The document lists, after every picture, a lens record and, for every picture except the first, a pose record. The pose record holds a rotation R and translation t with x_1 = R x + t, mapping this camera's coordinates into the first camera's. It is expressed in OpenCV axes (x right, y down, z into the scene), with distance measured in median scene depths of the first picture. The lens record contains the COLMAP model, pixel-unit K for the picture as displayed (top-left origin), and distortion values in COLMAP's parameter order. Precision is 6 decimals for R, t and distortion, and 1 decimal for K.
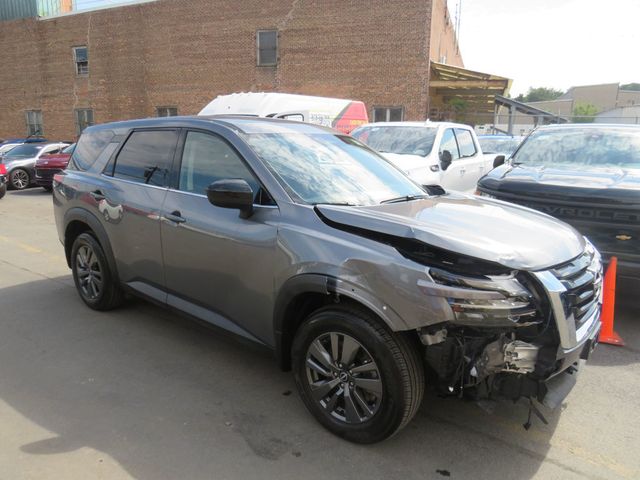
lens RADIAL K [[448.4, 0, 318.6], [0, 448.4, 241.5], [0, 0, 1]] dist [-0.002515, -0.049075]
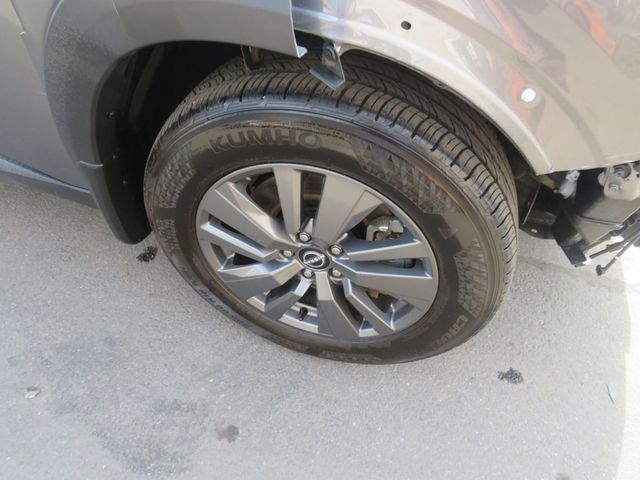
lens RADIAL K [[448.4, 0, 318.6], [0, 448.4, 241.5], [0, 0, 1]] dist [-0.002515, -0.049075]
pose [[0.924738, -0.241617, 0.294077, -0.048627], [-0.000824, 0.771385, 0.636369, 0.047818], [-0.380604, -0.588716, 0.713129, 0.739285]]
